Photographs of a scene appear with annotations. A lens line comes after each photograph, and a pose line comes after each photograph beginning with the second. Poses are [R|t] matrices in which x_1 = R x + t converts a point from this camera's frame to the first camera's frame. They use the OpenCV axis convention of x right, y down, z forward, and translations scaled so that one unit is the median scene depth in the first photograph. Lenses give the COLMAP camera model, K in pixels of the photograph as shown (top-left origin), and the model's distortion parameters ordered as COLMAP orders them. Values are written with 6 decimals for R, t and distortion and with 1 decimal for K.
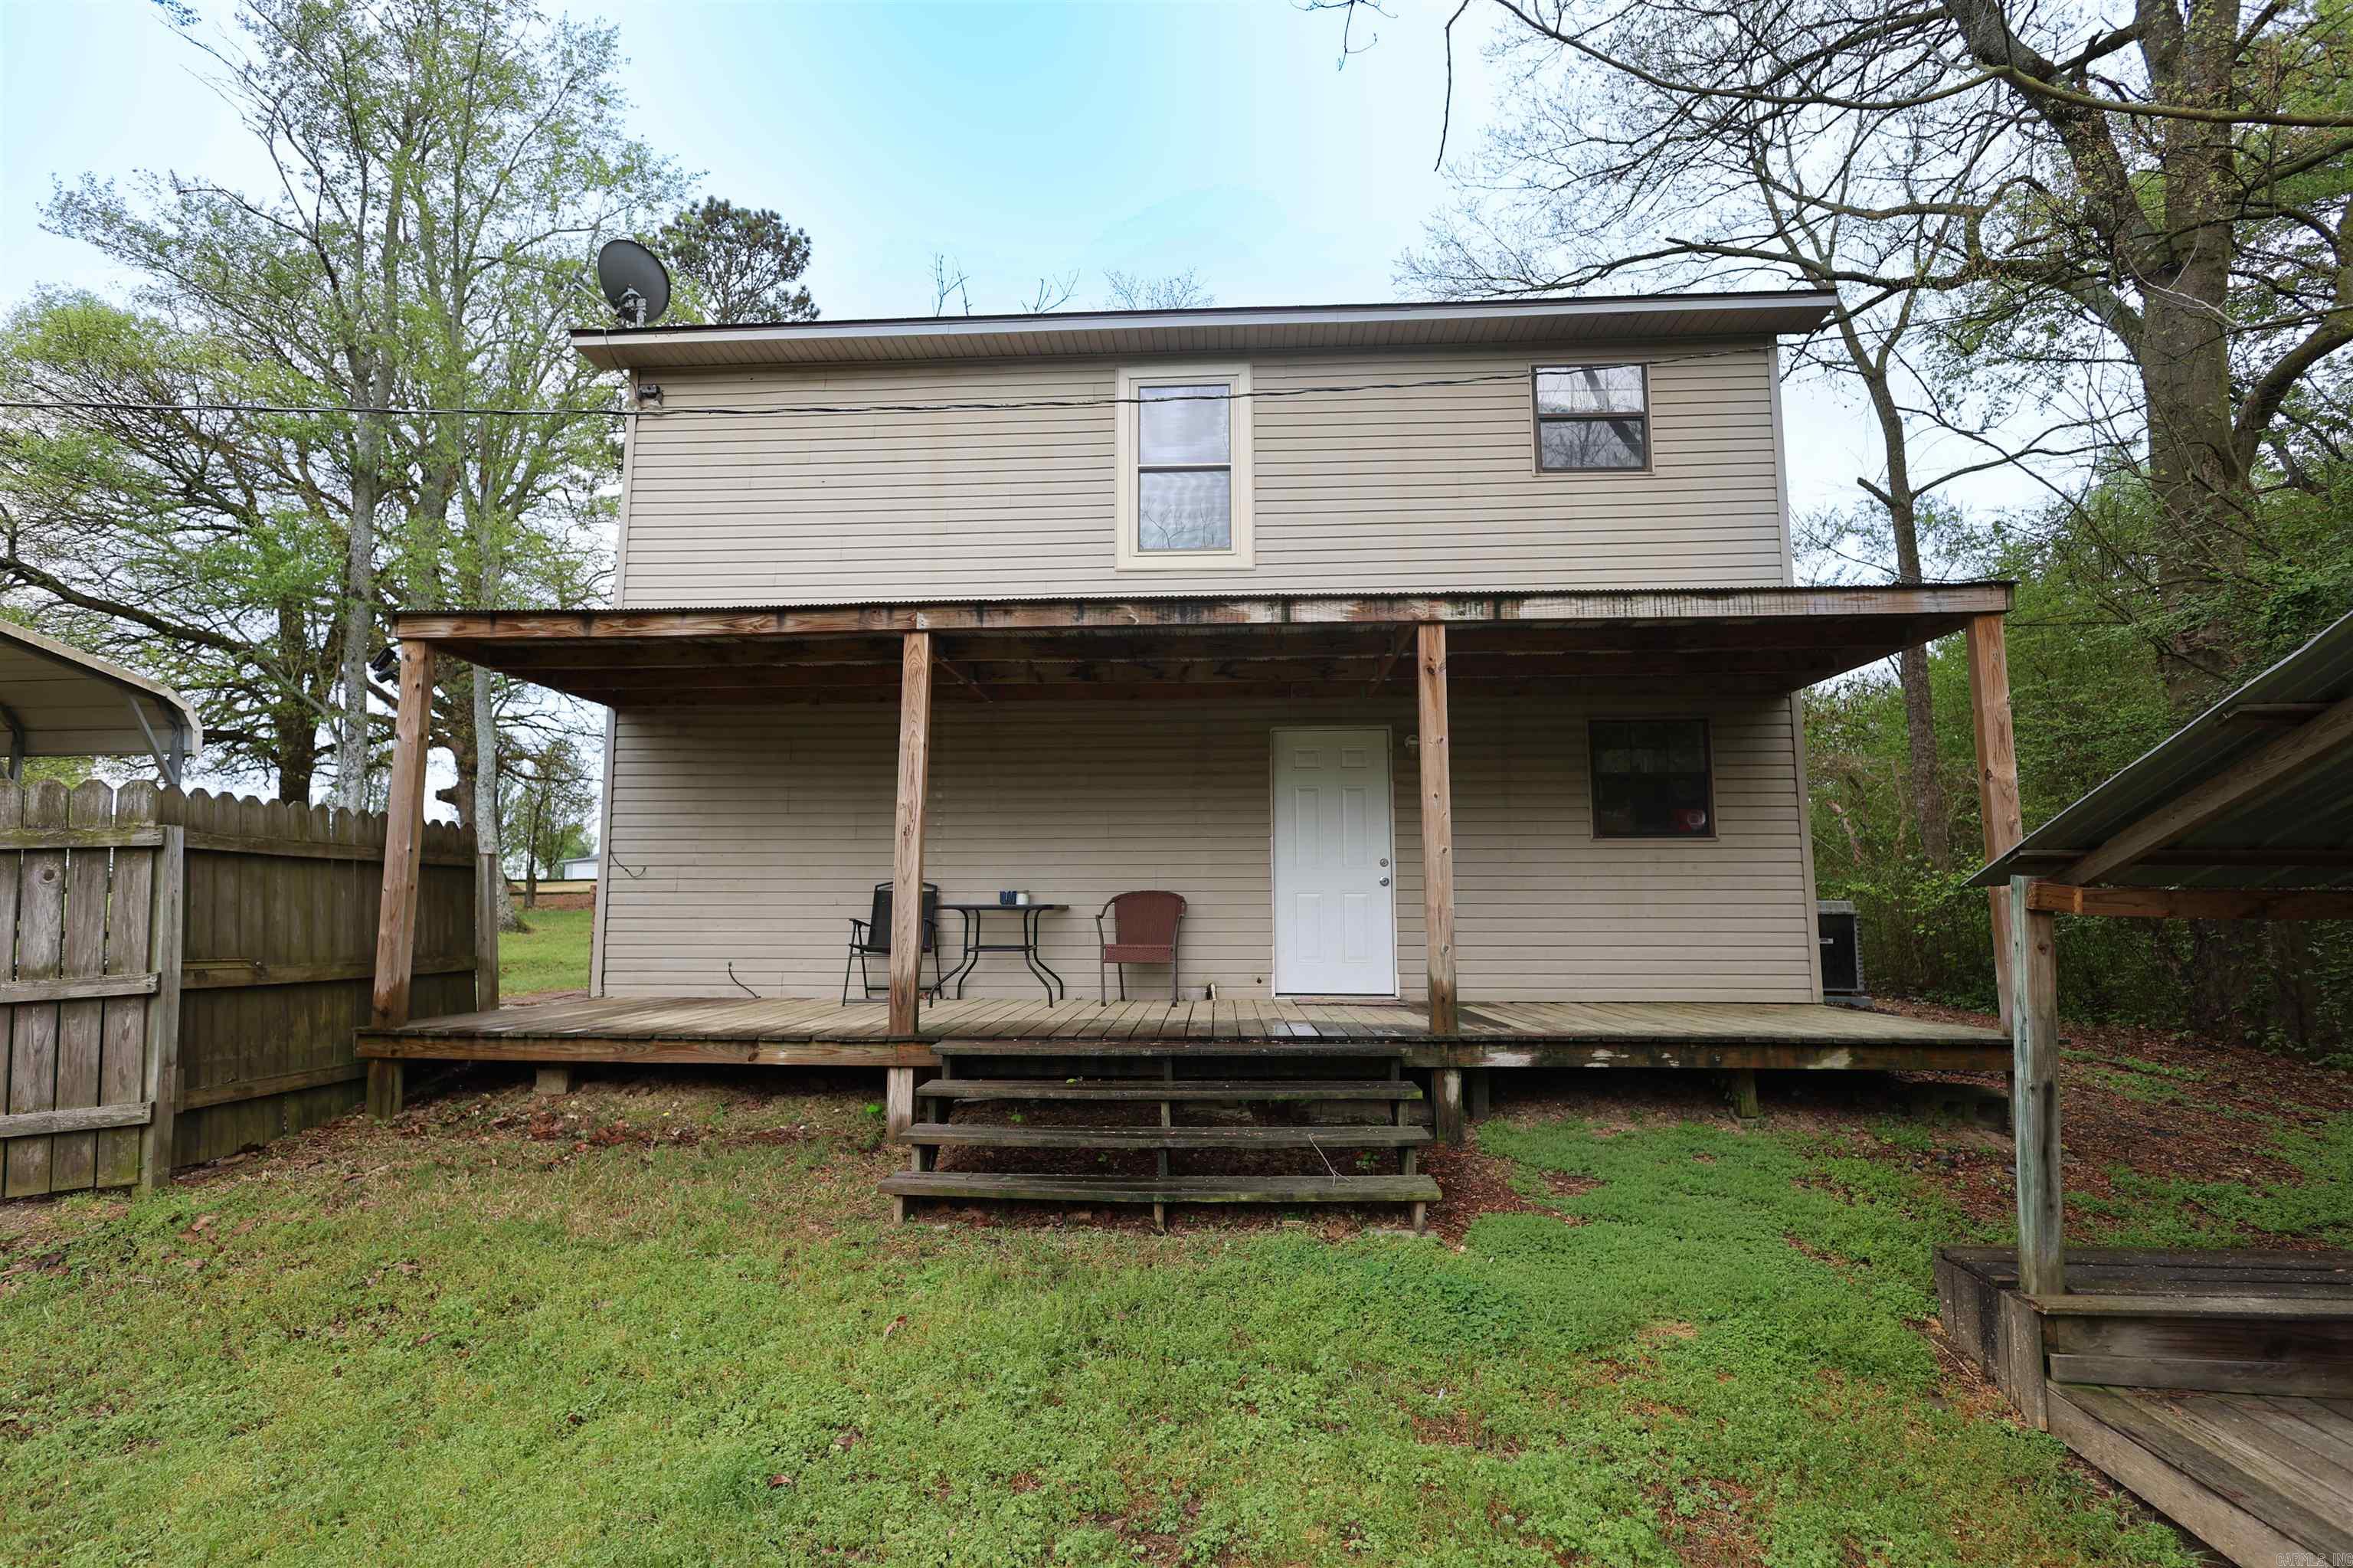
lens RADIAL K [[1092.9, 0, 1179.1], [0, 1092.9, 792.9], [0, 0, 1]] dist [-0.000752, -0.000174]
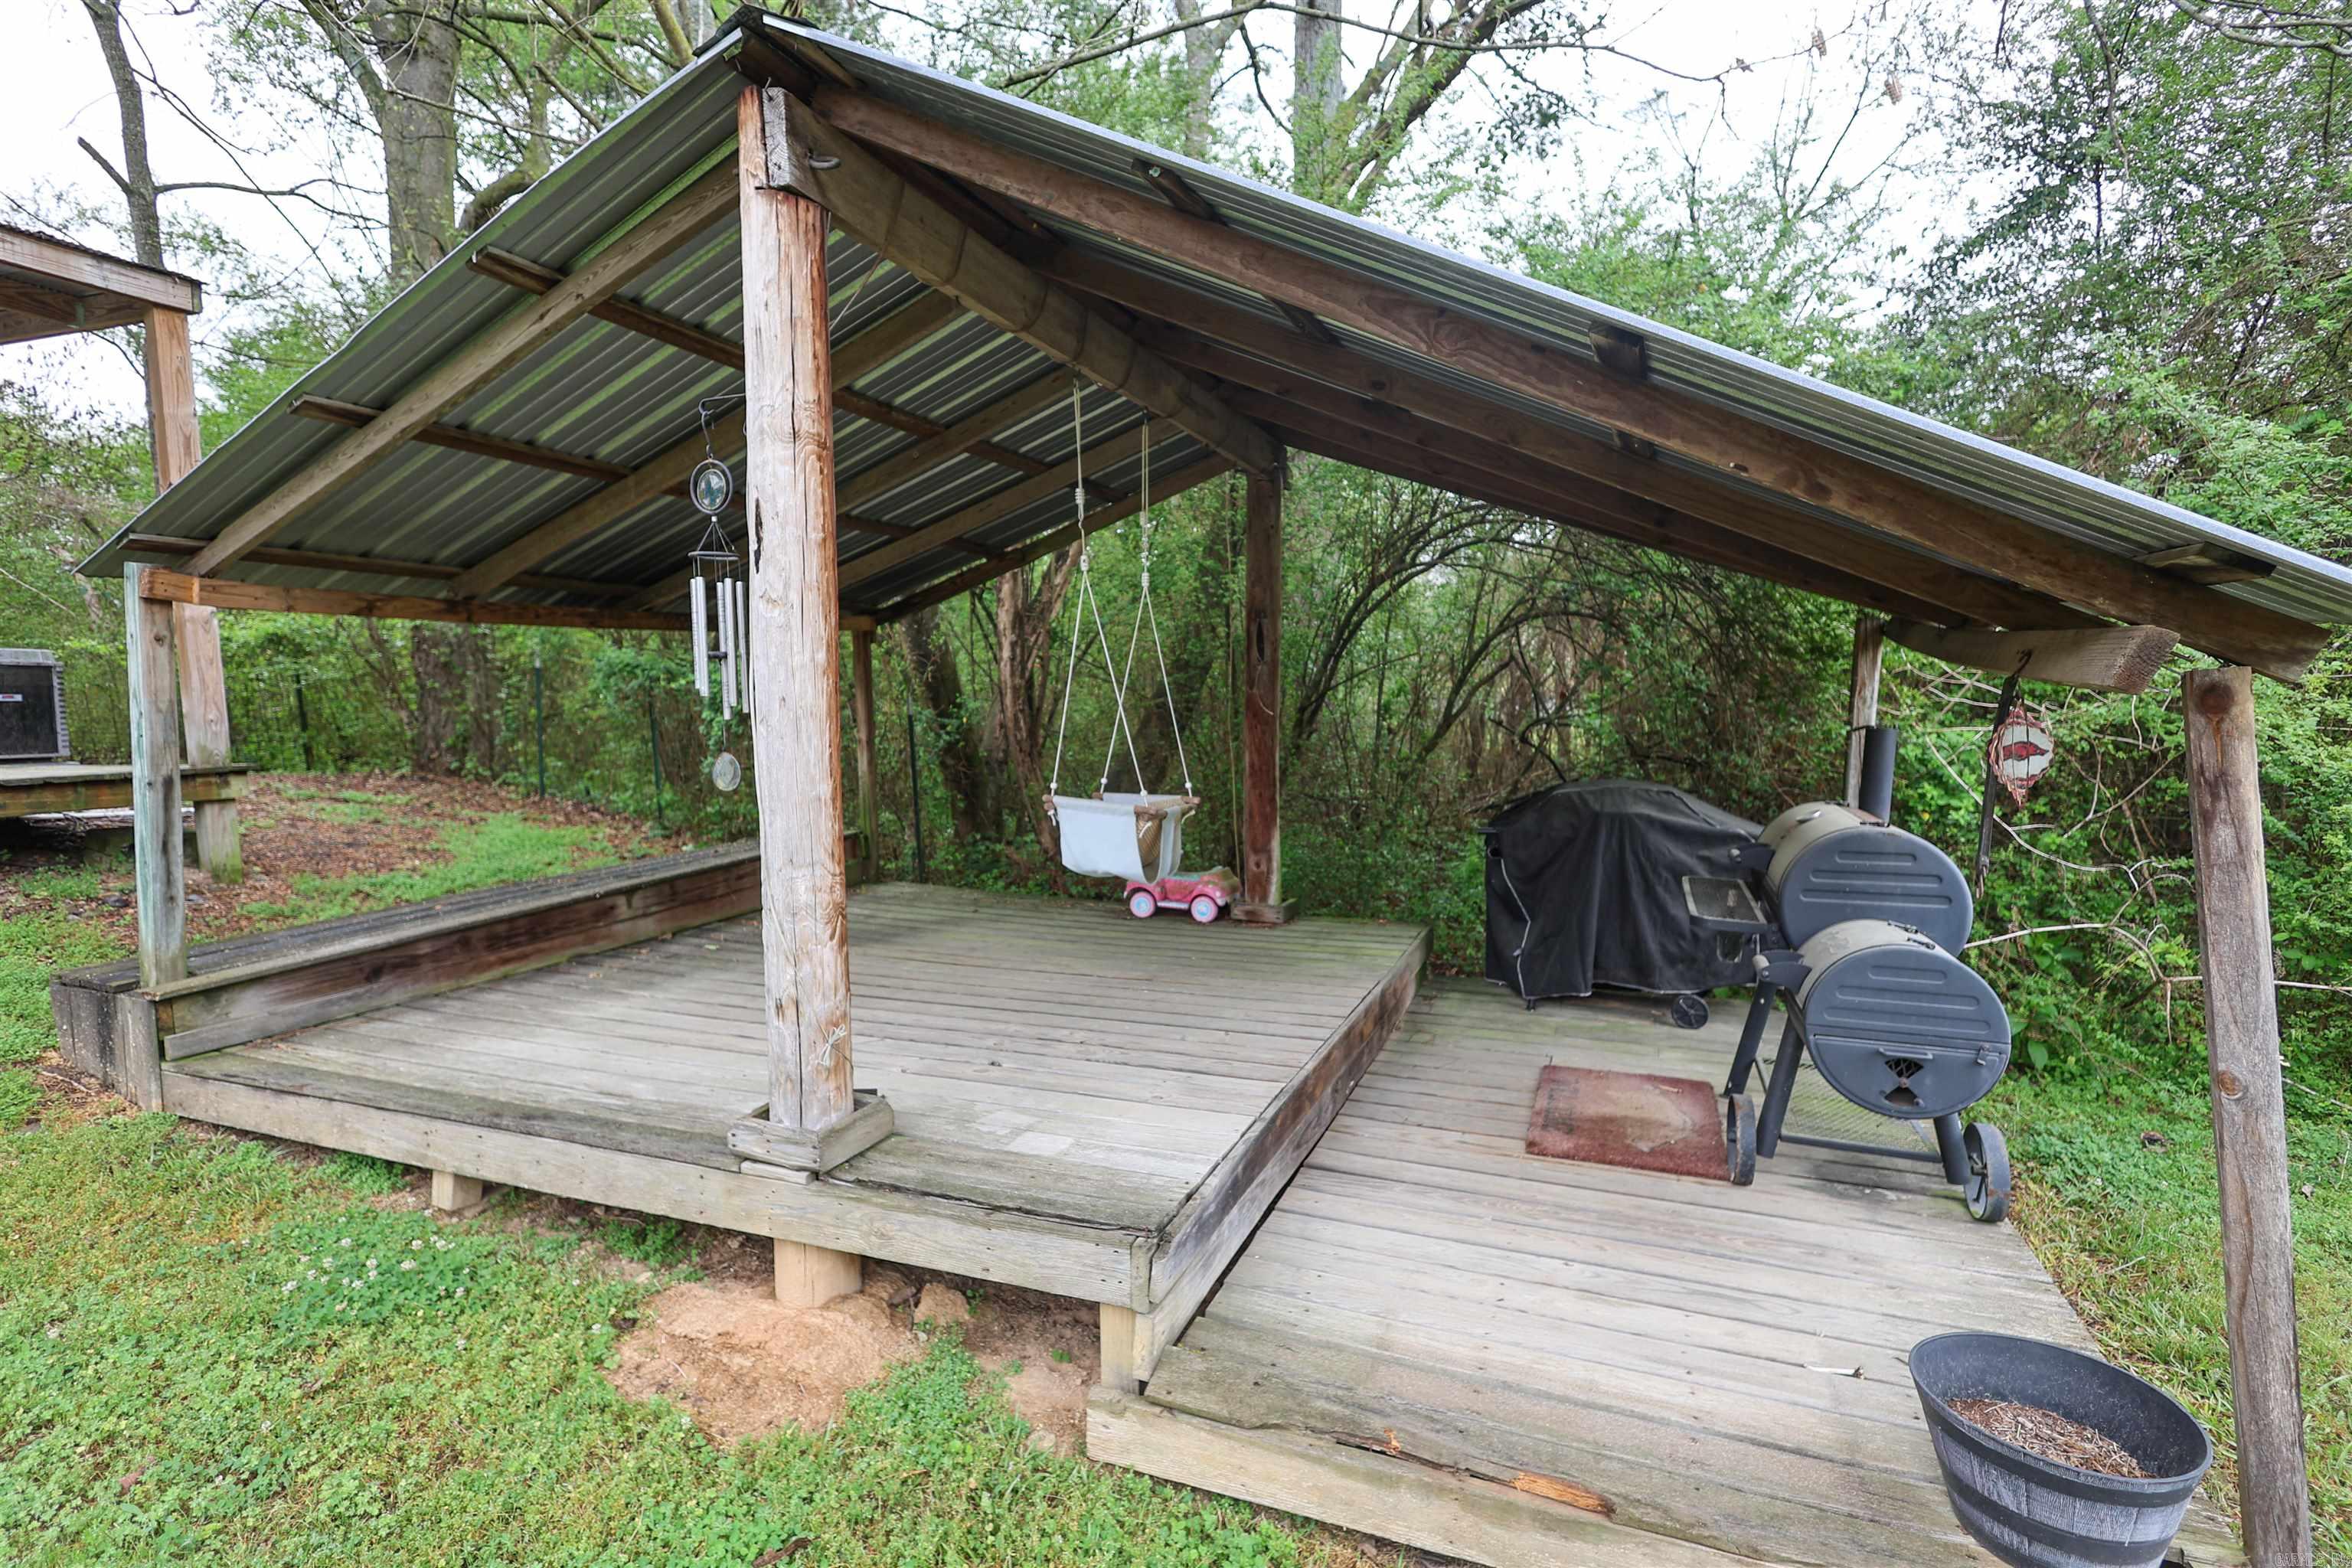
lens RADIAL K [[1092.4, 0, 1183.3], [0, 1092.4, 800.3], [0, 0, 1]] dist [-0.000752, -0.000174]
pose [[0.270570, -0.090685, 0.958420, 0.094502], [-0.087319, 0.989138, 0.118243, 0.086199], [-0.958732, -0.115681, 0.259712, -0.128329]]
